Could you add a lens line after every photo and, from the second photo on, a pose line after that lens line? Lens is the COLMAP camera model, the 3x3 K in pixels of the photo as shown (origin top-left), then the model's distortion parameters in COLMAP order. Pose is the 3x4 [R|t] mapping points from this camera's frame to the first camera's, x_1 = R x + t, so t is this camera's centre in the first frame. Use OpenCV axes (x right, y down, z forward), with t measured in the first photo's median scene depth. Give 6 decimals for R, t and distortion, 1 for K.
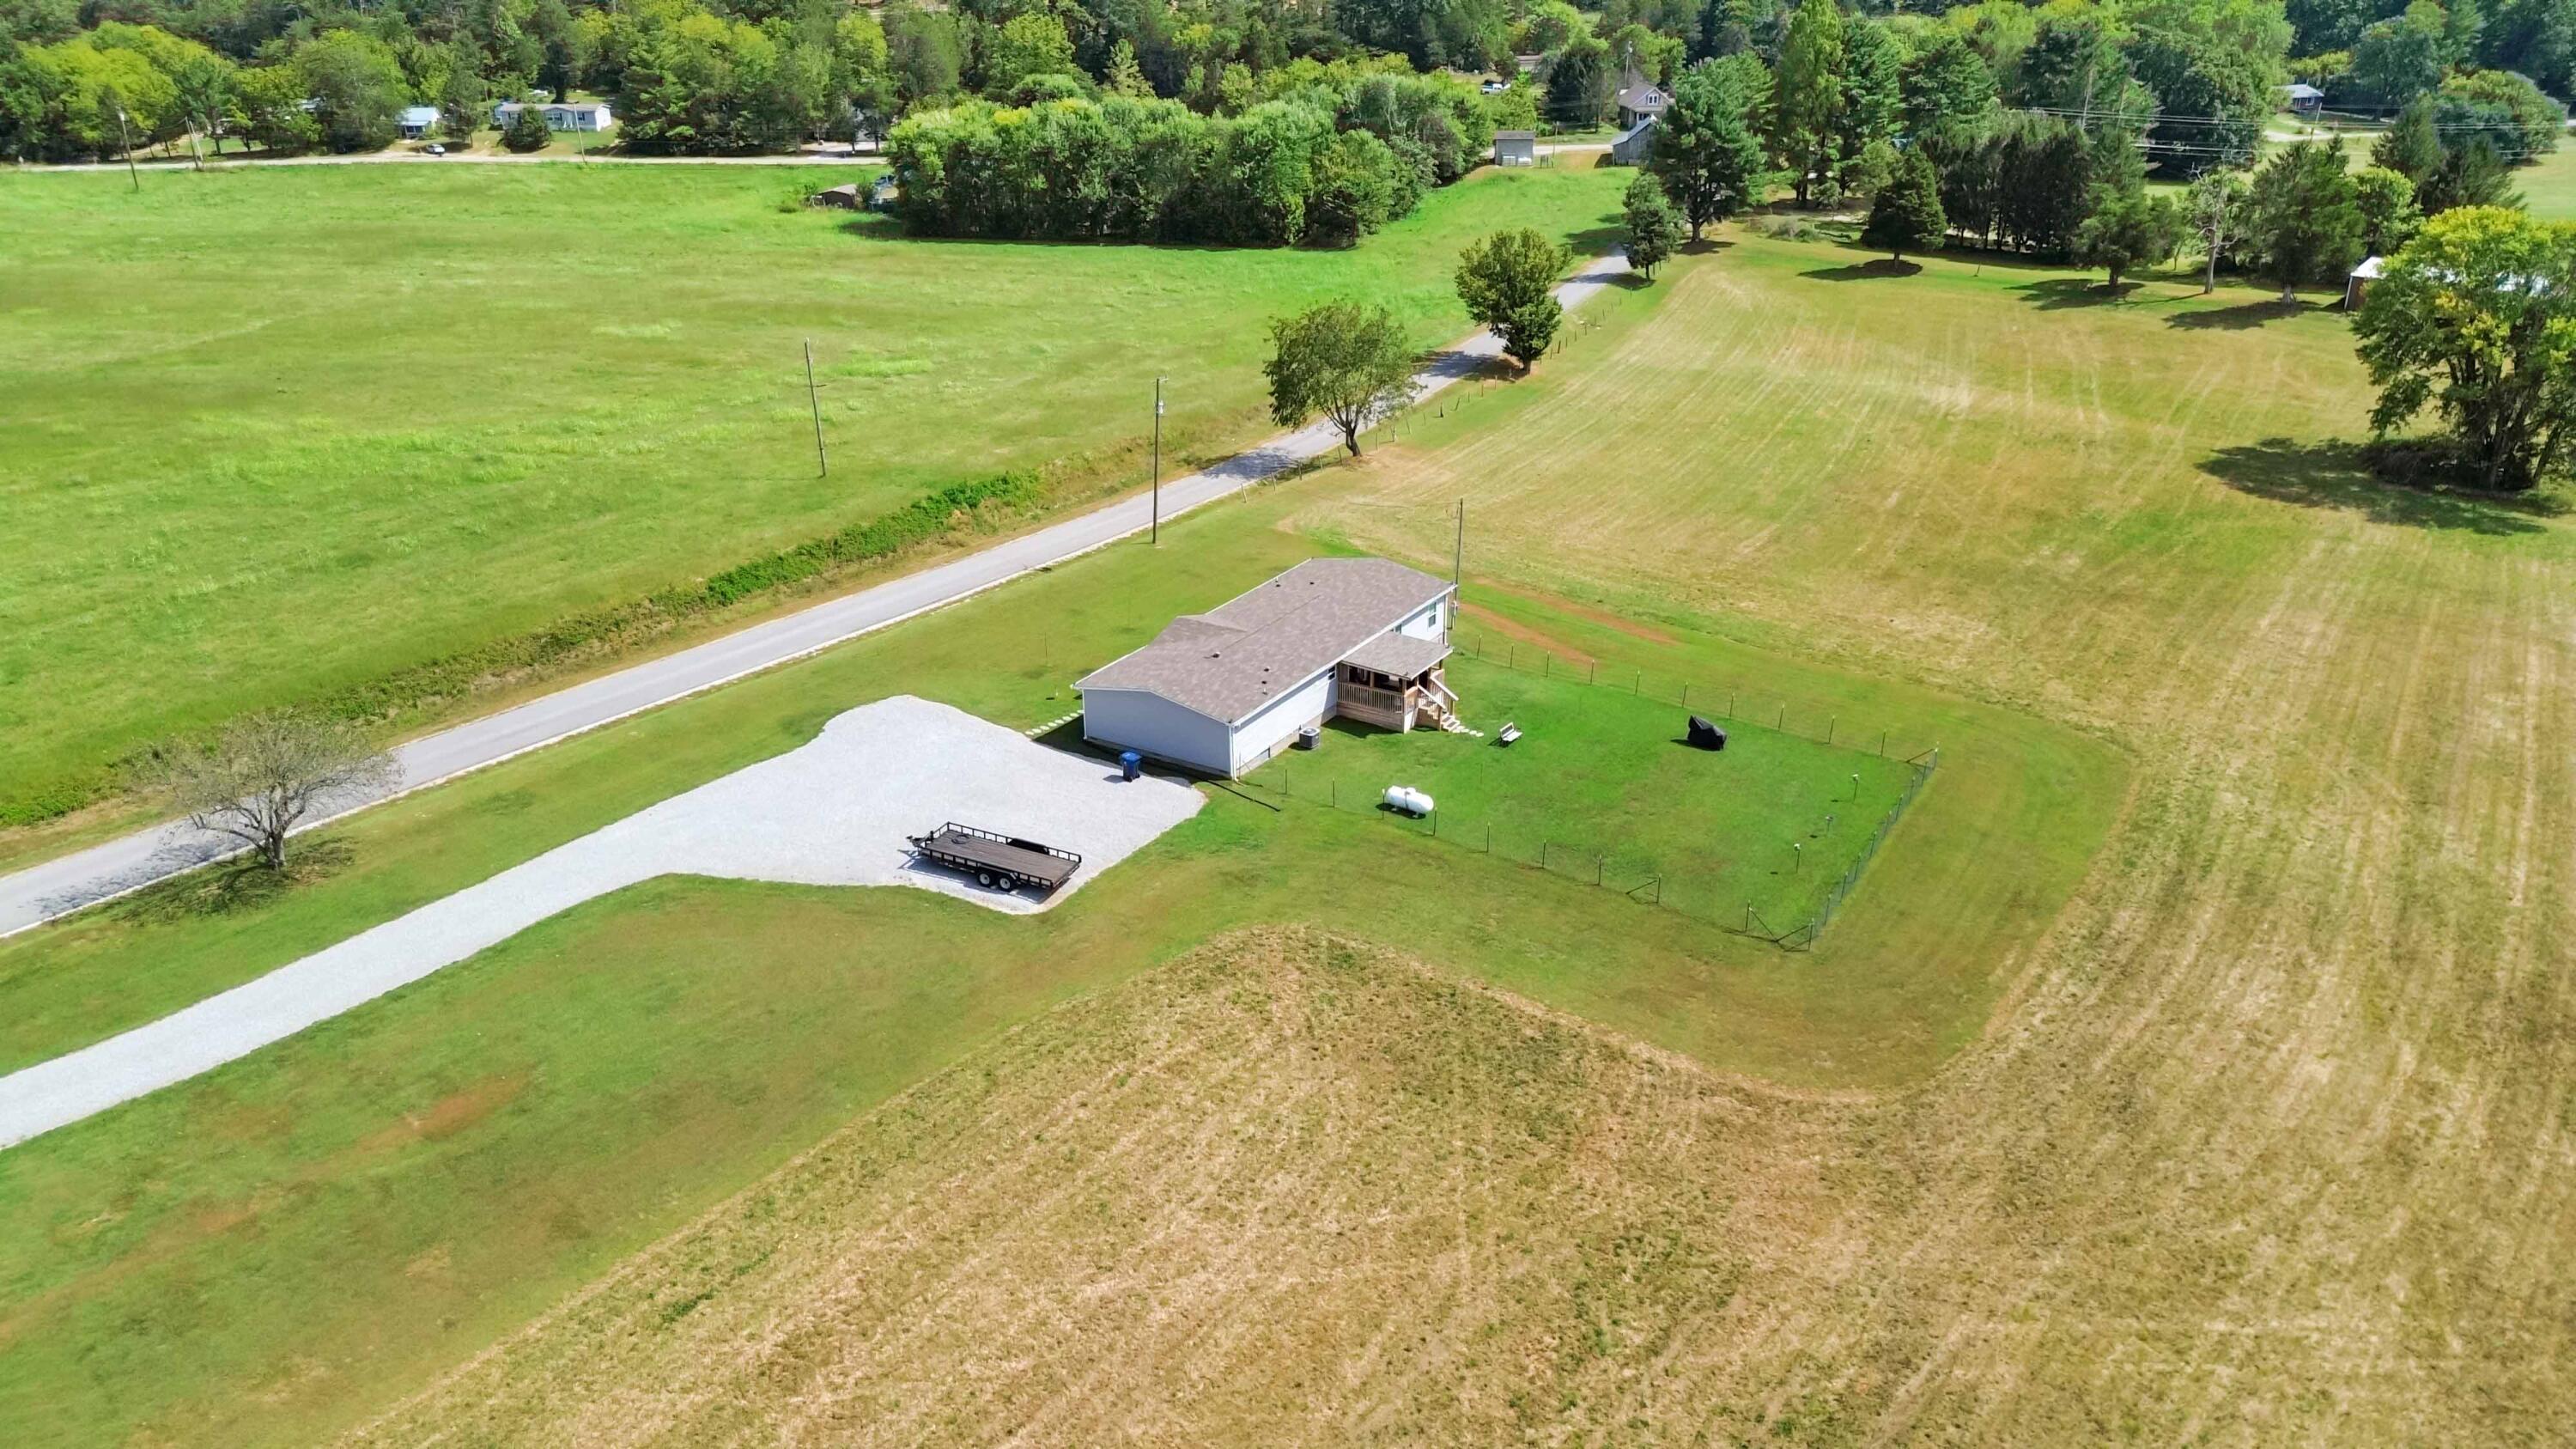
lens RADIAL K [[1819.9, 0, 1317.6], [0, 1819.9, 733.3], [0, 0, 1]] dist [0.032803, -0.026101]
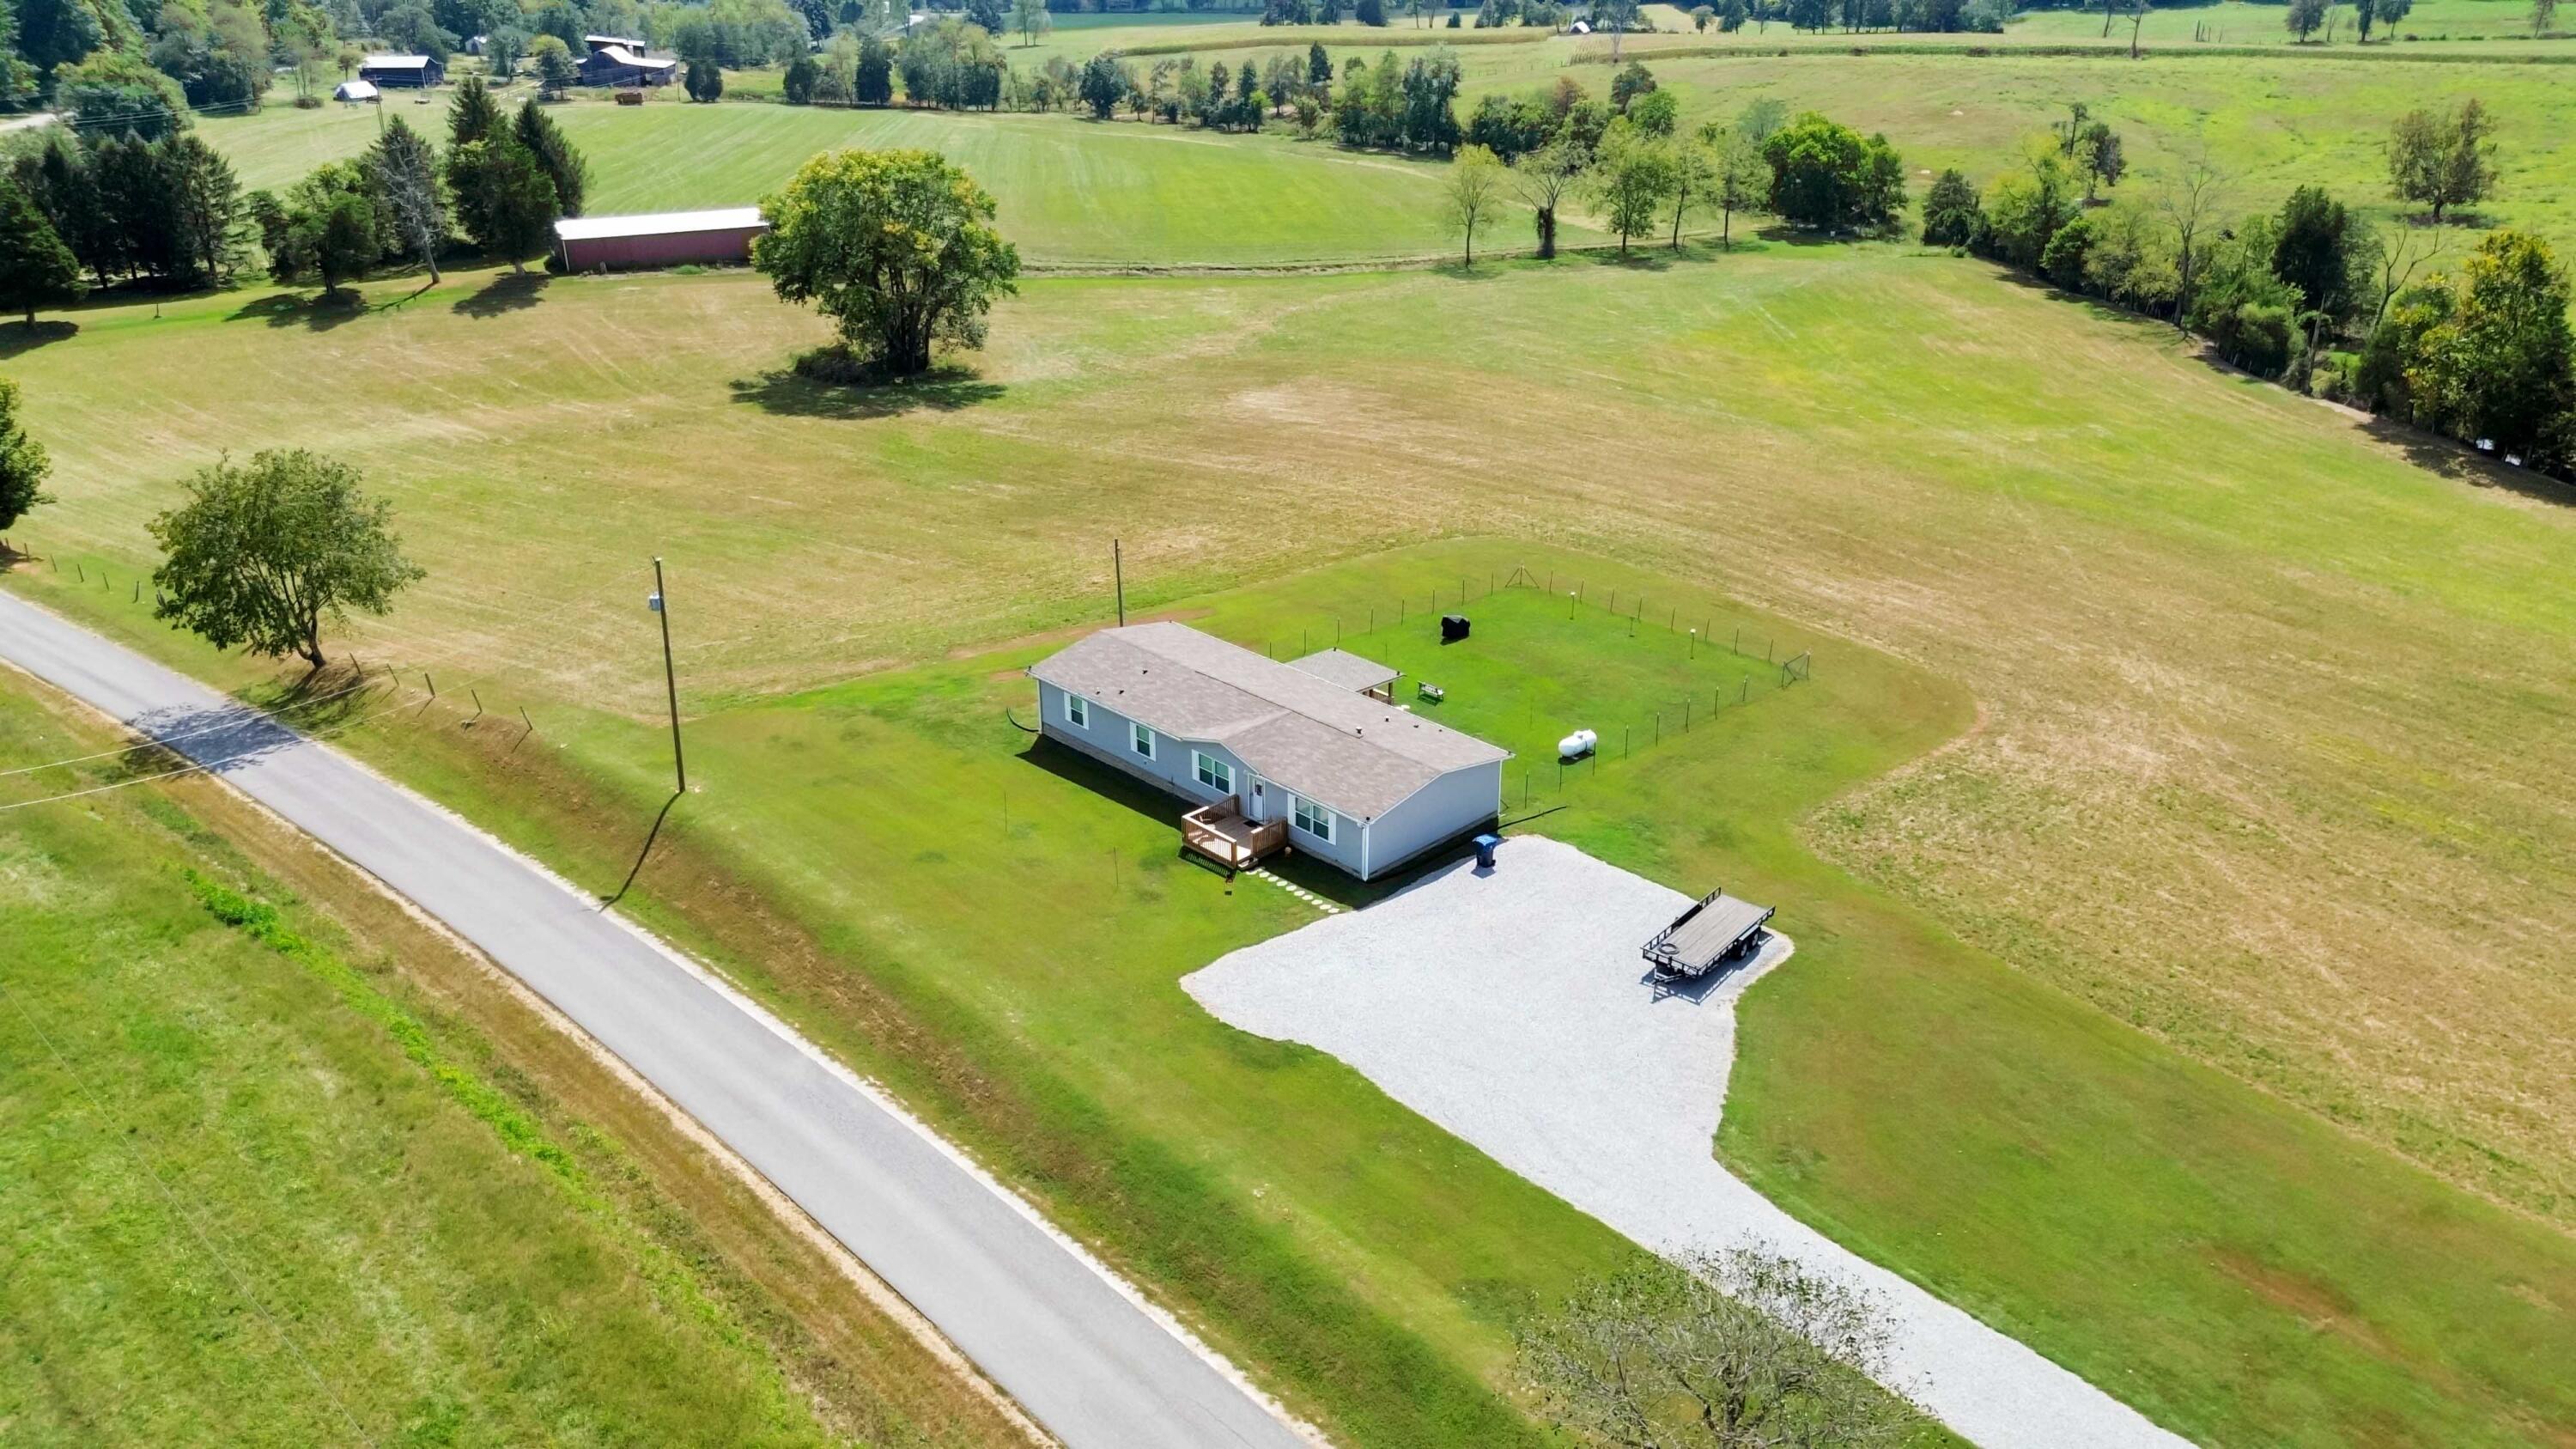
lens RADIAL K [[1807.6, 0, 1288.0], [0, 1807.6, 724.5], [0, 0, 1]] dist [0.066146, -0.066831]
pose [[0.250678, -0.397809, 0.882558, -0.933202], [0.390226, 0.875842, 0.283944, -0.343914], [-0.885937, 0.273219, 0.374790, 0.765011]]
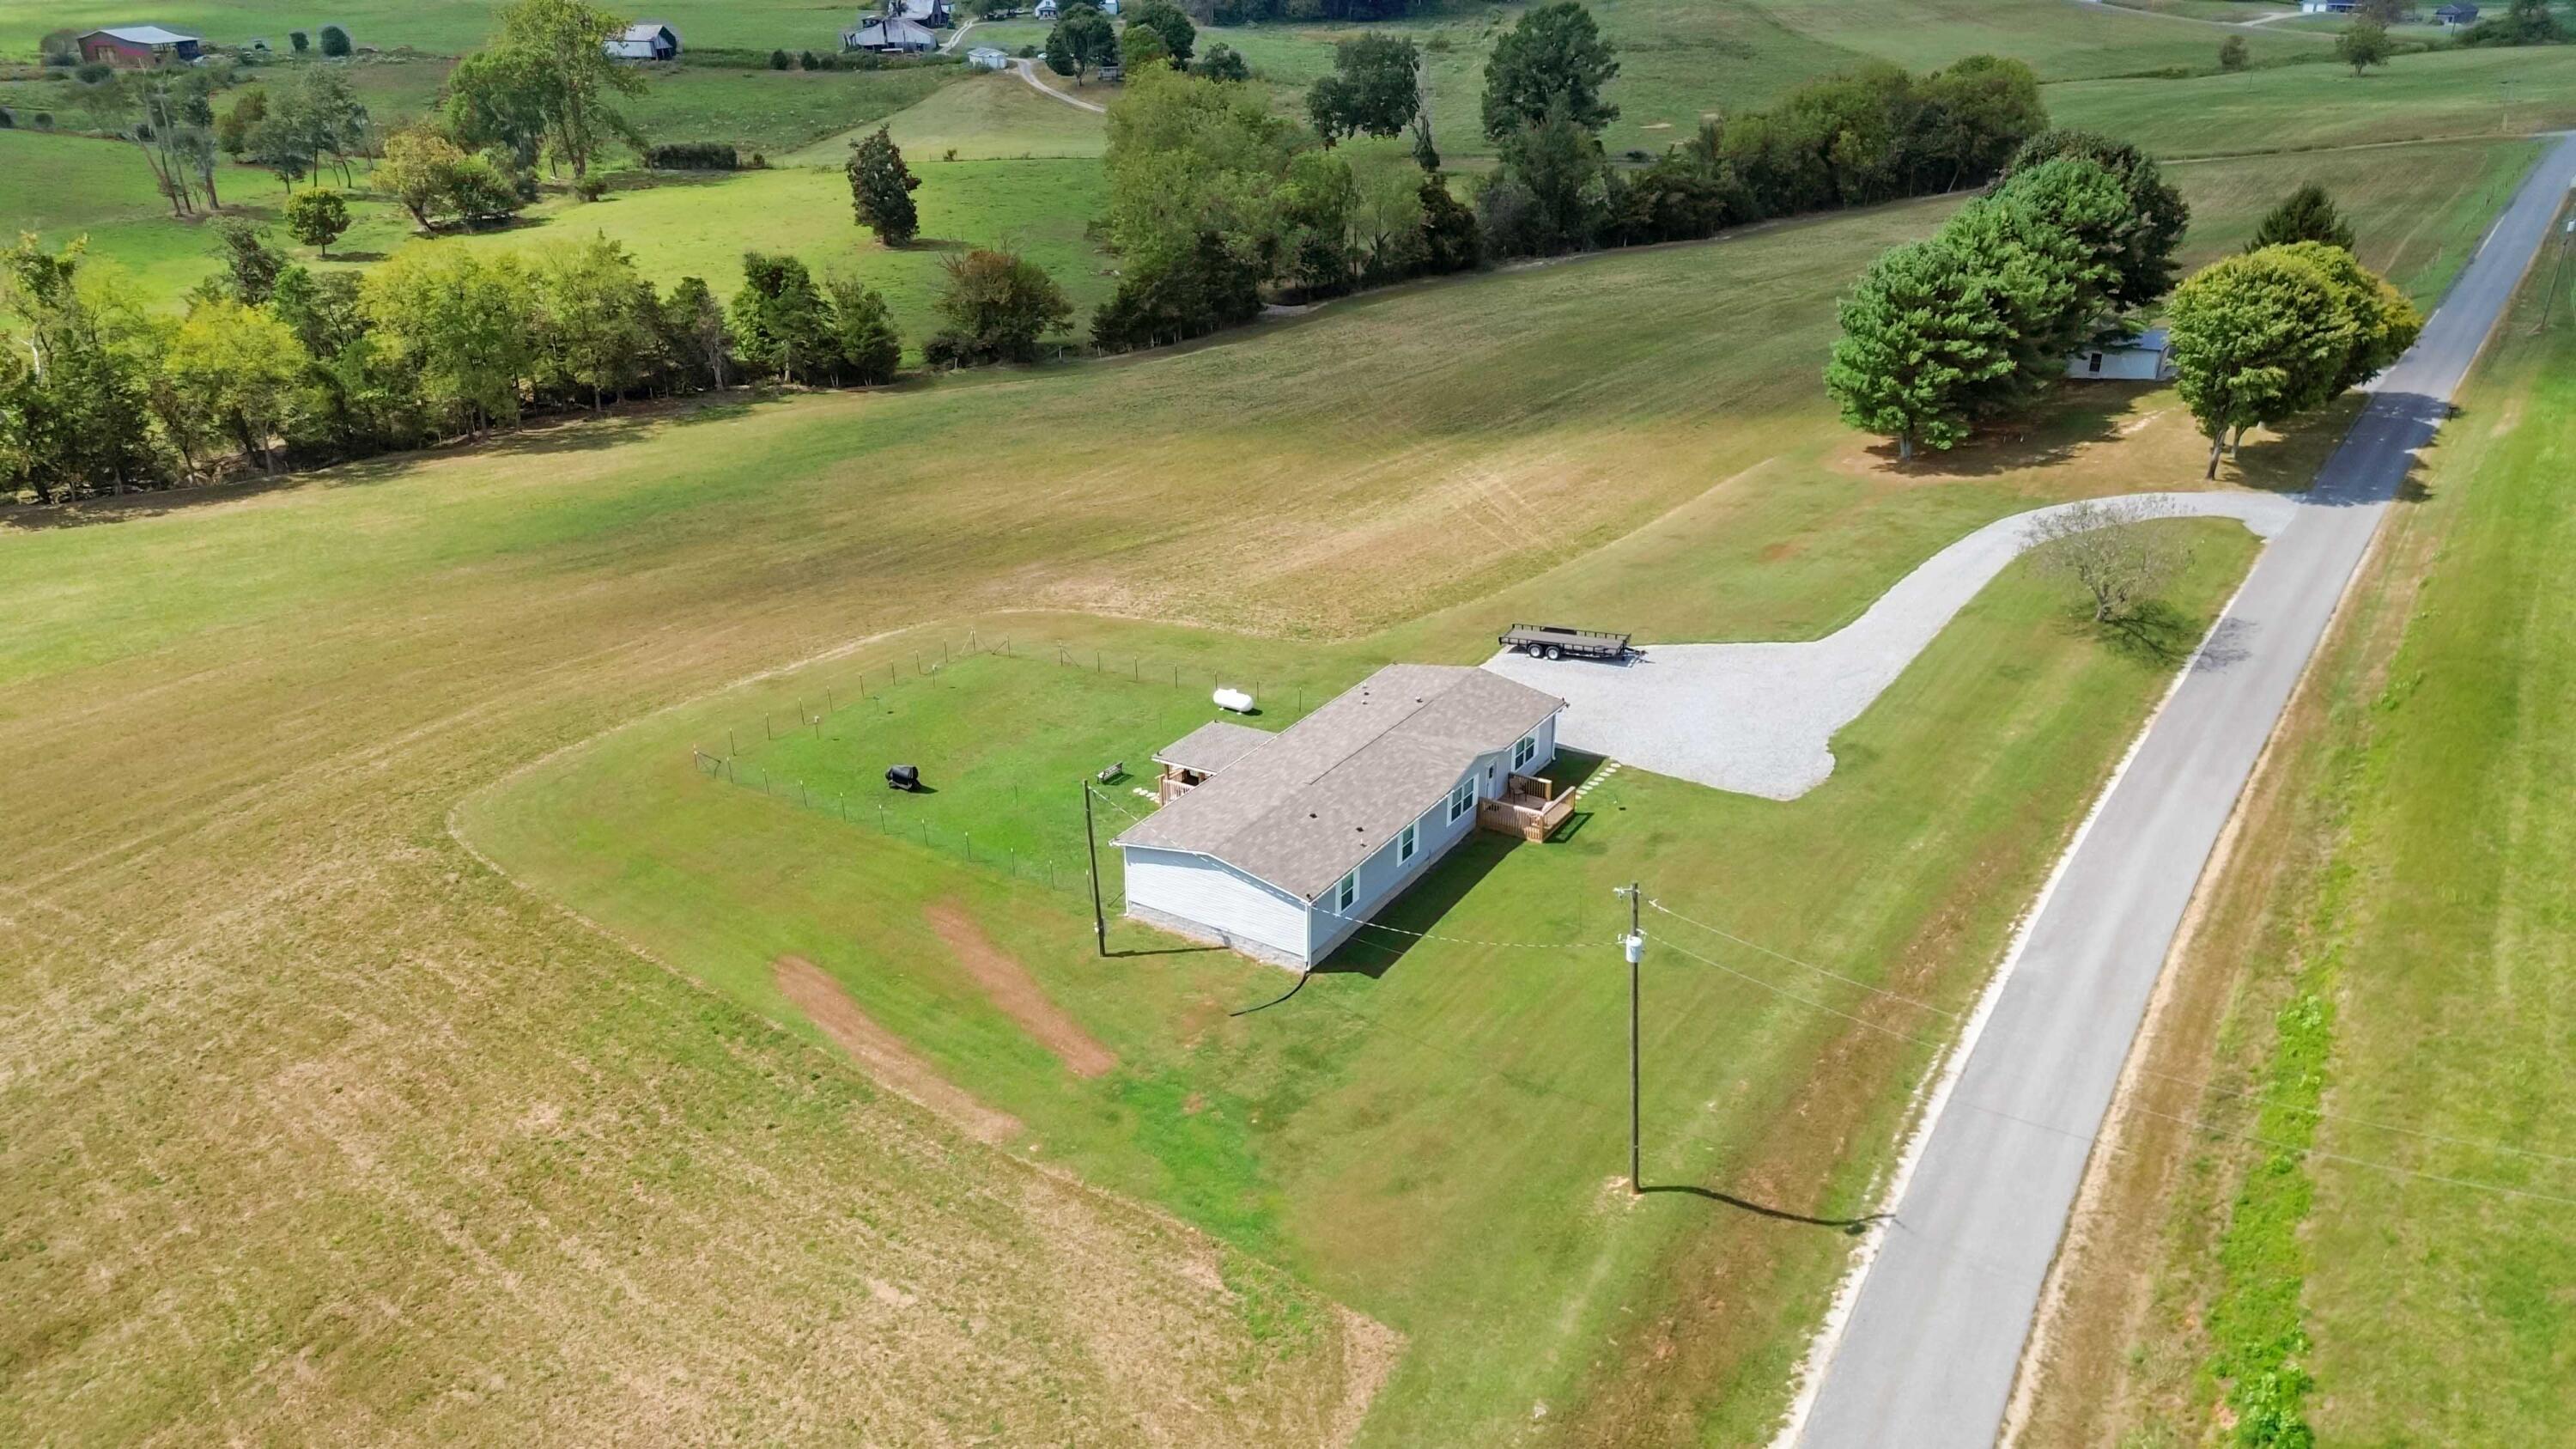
lens RADIAL K [[1819.9, 0, 1317.6], [0, 1819.9, 733.3], [0, 0, 1]] dist [0.032803, -0.026101]
pose [[-0.999744, -0.006735, 0.021597, -0.028960], [0.011244, 0.680485, 0.732676, -0.775191], [-0.019631, 0.732731, -0.680235, 1.800255]]
